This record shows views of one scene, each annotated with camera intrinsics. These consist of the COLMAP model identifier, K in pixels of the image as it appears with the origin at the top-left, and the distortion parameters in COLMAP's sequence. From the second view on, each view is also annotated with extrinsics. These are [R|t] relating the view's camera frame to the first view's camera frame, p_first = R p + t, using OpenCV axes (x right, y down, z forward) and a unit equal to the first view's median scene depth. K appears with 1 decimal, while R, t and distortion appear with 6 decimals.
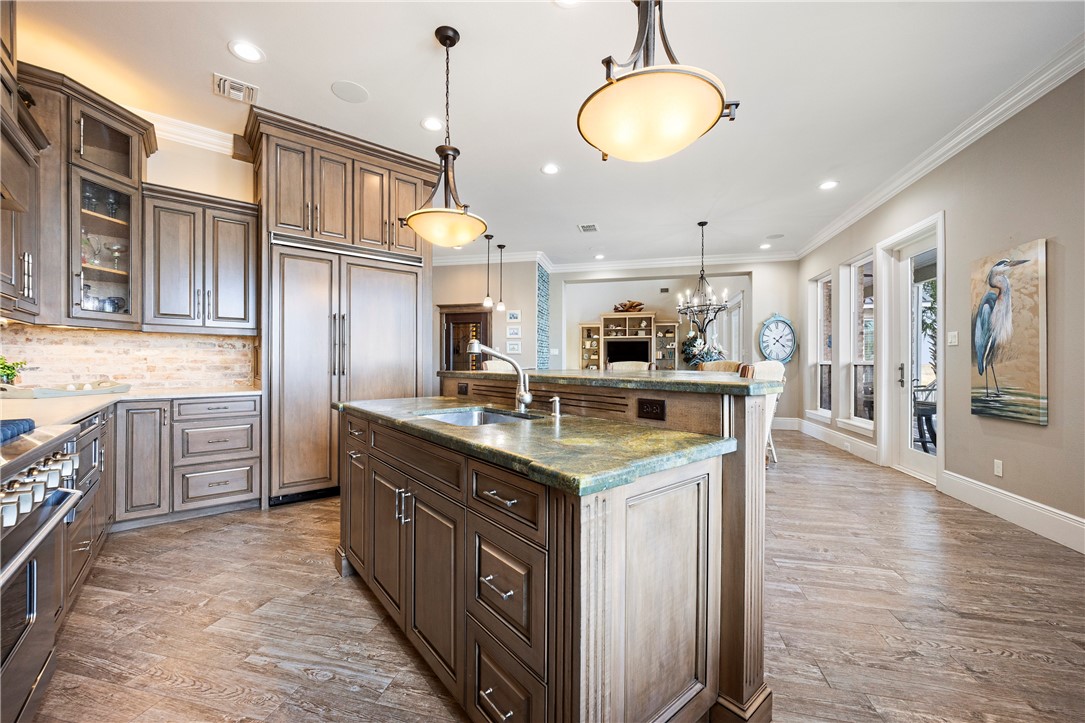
lens RADIAL K [[430.1, 0, 542.0], [0, 430.1, 363.2], [0, 0, 1]] dist [-0.000268, -0.001286]
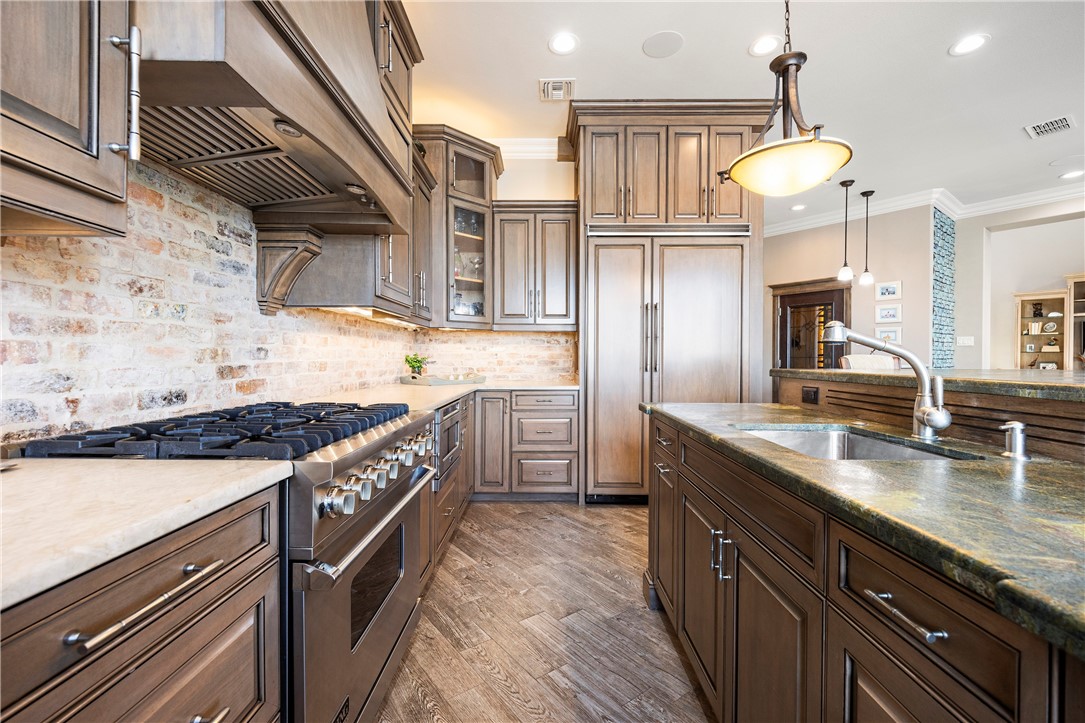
lens RADIAL K [[475.4, 0, 538.9], [0, 475.4, 361.5], [0, 0, 1]] dist [0.000744, -0.000998]
pose [[0.772709, 0.005218, -0.634739, -0.029056], [-0.001312, 0.999977, 0.006624, 0.000481], [0.634759, -0.004286, 0.772699, 0.104058]]
